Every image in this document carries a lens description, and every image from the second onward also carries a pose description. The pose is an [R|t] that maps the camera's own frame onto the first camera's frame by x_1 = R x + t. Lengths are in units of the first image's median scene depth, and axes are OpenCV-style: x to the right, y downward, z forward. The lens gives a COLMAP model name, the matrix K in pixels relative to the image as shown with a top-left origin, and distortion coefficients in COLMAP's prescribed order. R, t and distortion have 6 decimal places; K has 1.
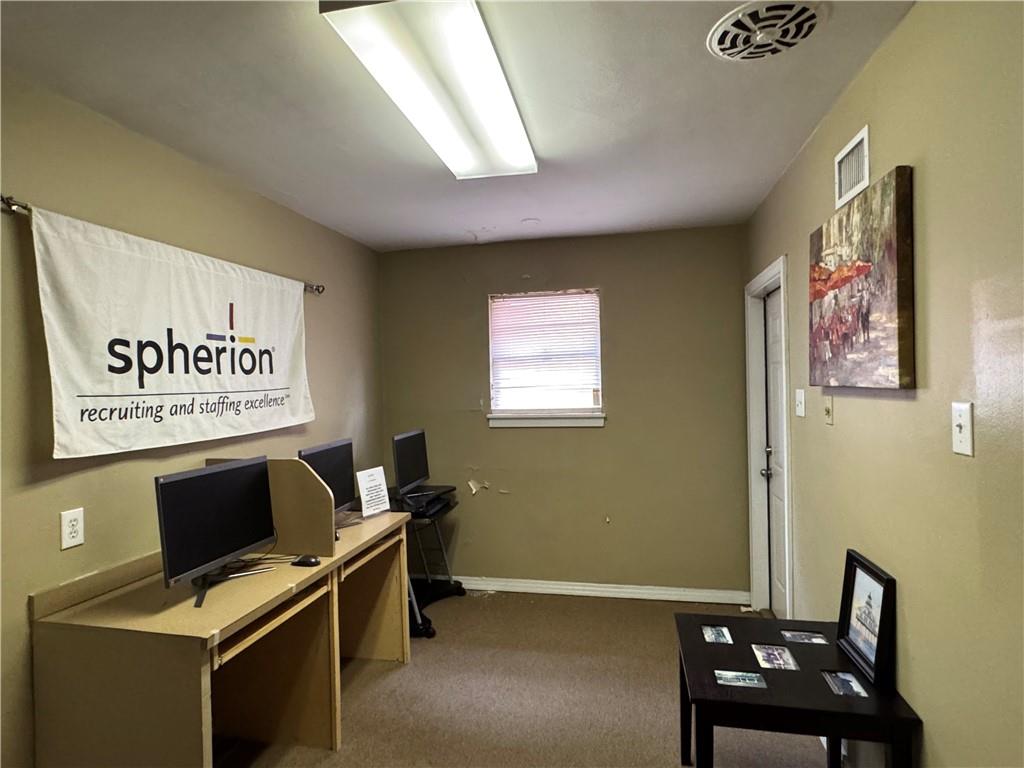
lens RADIAL K [[578.1, 0, 511.5], [0, 578.1, 387.7], [0, 0, 1]] dist [0.003386, 0.000142]
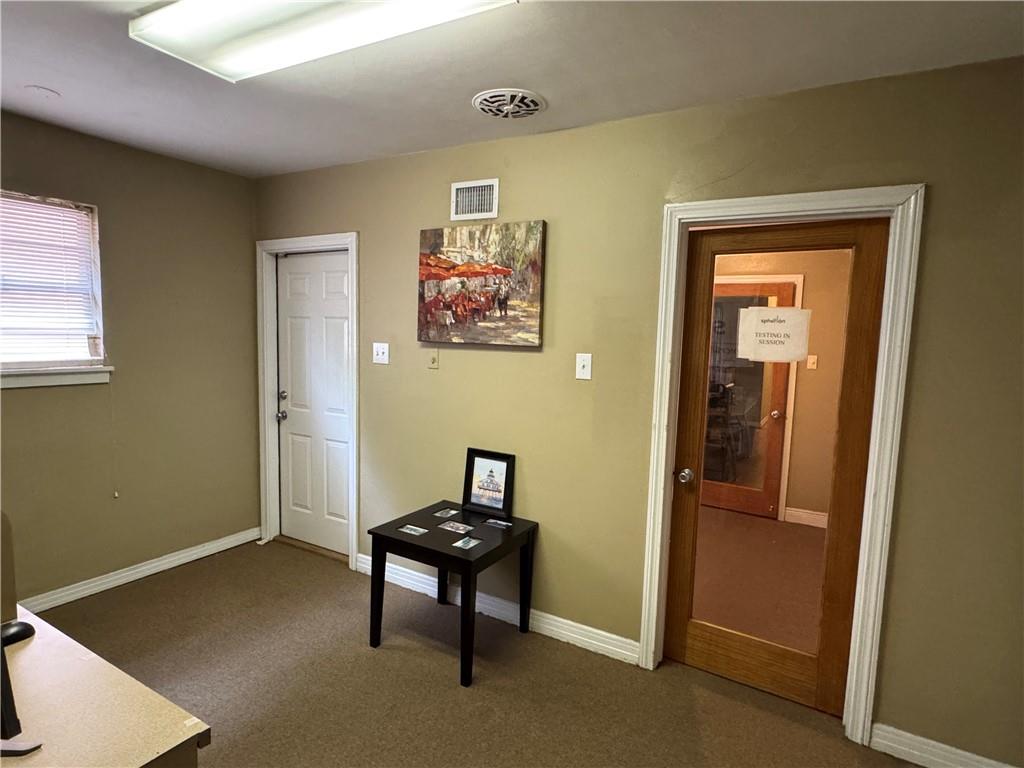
lens RADIAL K [[578.1, 0, 511.0], [0, 578.1, 387.8], [0, 0, 1]] dist [0.003386, 0.000142]
pose [[0.306835, -0.060803, 0.949818, -0.842539], [-0.025882, 0.997055, 0.072188, 0.002856], [-0.951411, -0.046733, 0.304358, 0.419397]]
